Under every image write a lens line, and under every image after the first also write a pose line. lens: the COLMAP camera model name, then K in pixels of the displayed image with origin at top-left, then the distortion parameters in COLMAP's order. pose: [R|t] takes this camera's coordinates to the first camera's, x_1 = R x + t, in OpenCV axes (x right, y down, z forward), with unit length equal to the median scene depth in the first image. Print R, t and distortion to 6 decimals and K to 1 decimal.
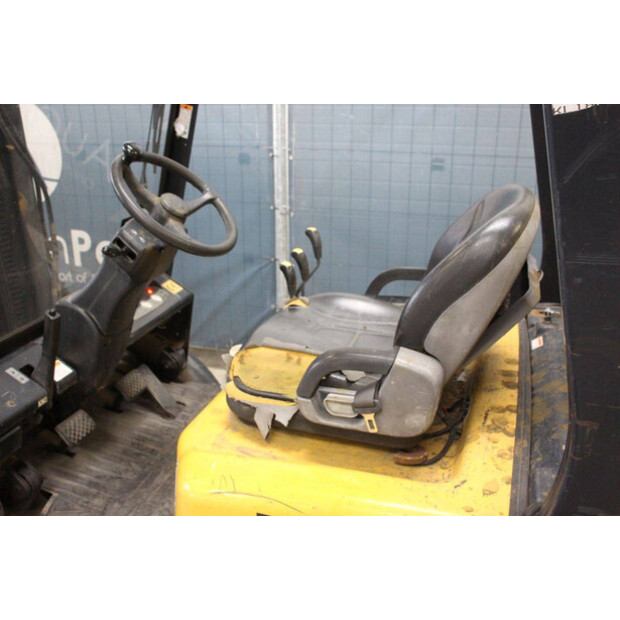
lens RADIAL K [[590.5, 0, 313.1], [0, 590.5, 306.0], [0, 0, 1]] dist [-0.067005, 0.000000]
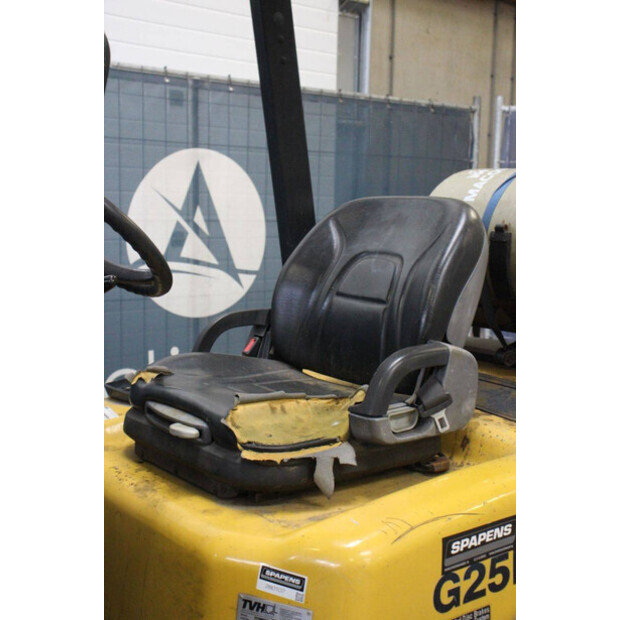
lens RADIAL K [[916.3, 0, 307.6], [0, 916.3, 308.8], [0, 0, 1]] dist [0.103800, 0.000000]
pose [[0.541100, -0.086291, 0.836520, -0.868722], [0.270841, 0.959603, -0.076205, 0.056266], [-0.796151, 0.267798, 0.542612, 0.228043]]
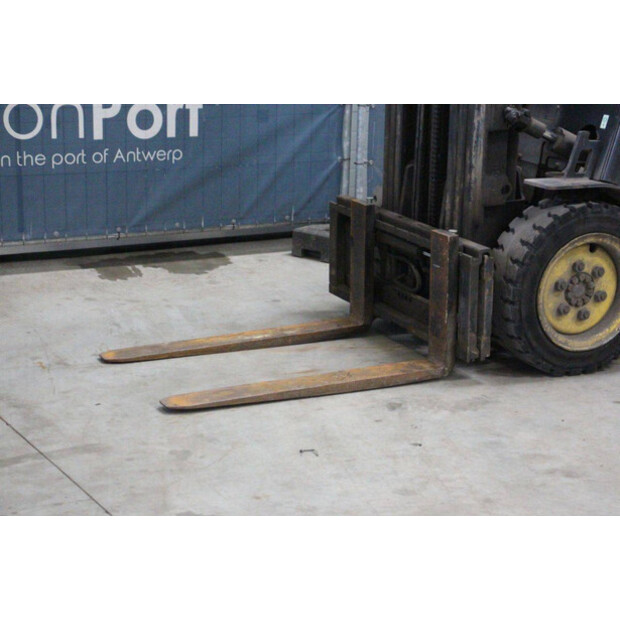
lens RADIAL K [[1434.4, 0, 315.2], [0, 1434.4, 308.4], [0, 0, 1]] dist [0.395092, 0.000000]
pose [[0.708064, -0.160132, 0.687752, -3.471249], [0.213646, 0.976882, 0.007496, 0.421112], [-0.673053, 0.141628, 0.725907, -1.099274]]
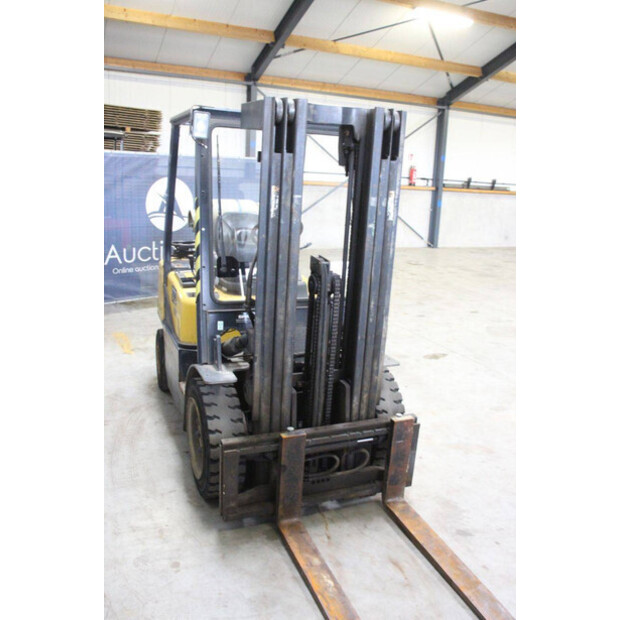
lens RADIAL K [[562.0, 0, 306.9], [0, 562.0, 314.7], [0, 0, 1]] dist [-0.114760, 0.094619]
pose [[-0.637643, -0.220503, 0.738099, -2.036453], [0.224698, 0.863249, 0.452008, -0.870040], [-0.736833, 0.454069, -0.500898, 2.099214]]
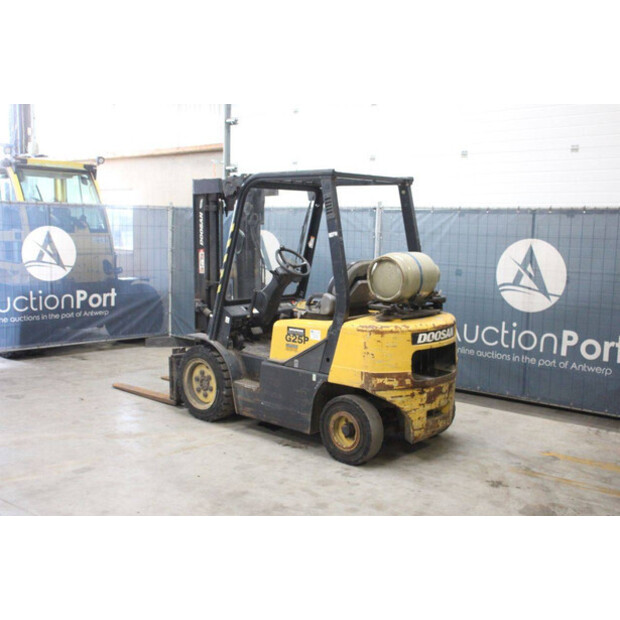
lens RADIAL K [[702.8, 0, 324.4], [0, 702.8, 308.2], [0, 0, 1]] dist [-0.017131, 0.000000]
pose [[0.919218, 0.067522, -0.387917, 1.429426], [-0.158915, 0.965004, -0.208599, 0.840751], [0.360256, 0.253394, 0.897779, -2.371619]]
